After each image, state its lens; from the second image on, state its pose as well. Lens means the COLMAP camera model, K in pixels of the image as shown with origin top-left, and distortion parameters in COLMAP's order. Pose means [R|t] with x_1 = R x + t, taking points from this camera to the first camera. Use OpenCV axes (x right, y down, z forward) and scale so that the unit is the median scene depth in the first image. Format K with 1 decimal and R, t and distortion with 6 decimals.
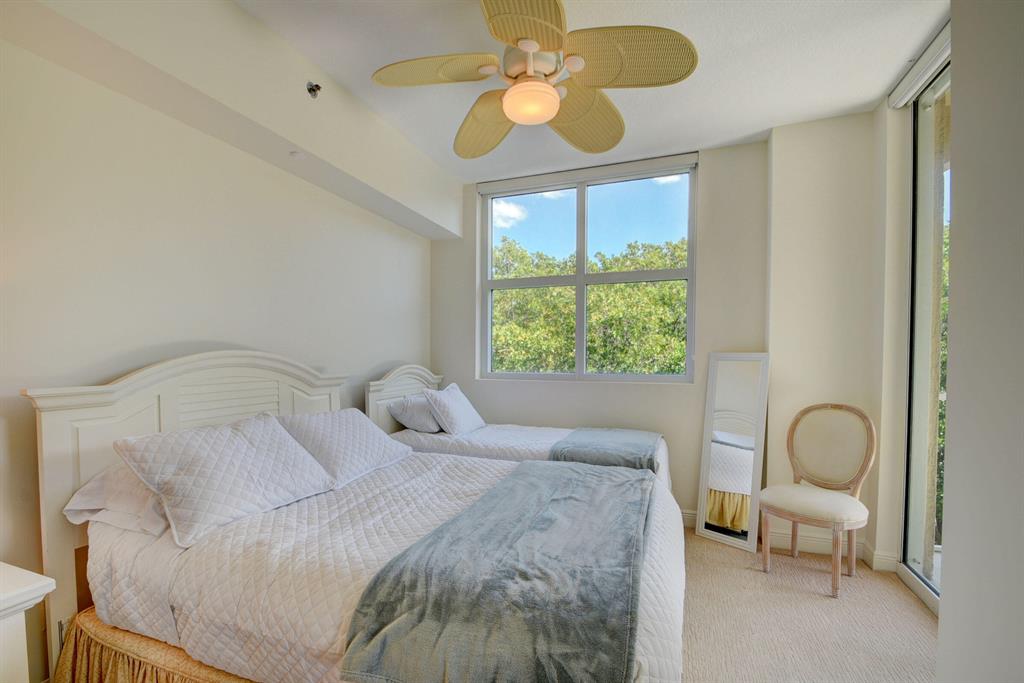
lens RADIAL K [[452.1, 0, 504.4], [0, 452.1, 350.6], [0, 0, 1]] dist [0.007467, -0.011140]
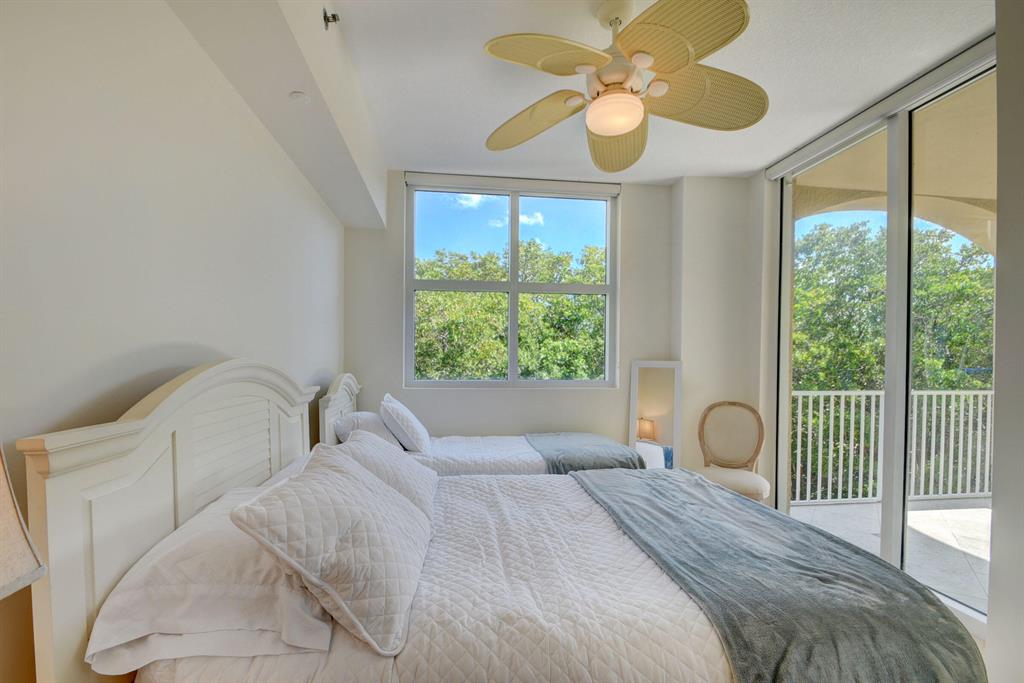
lens RADIAL K [[452.1, 0, 503.0], [0, 452.1, 346.4], [0, 0, 1]] dist [0.007467, -0.011140]
pose [[0.887192, 0.018438, 0.461031, -0.462043], [-0.011137, 0.999766, -0.018551, -0.006805], [-0.461265, 0.011324, 0.887190, 0.169650]]
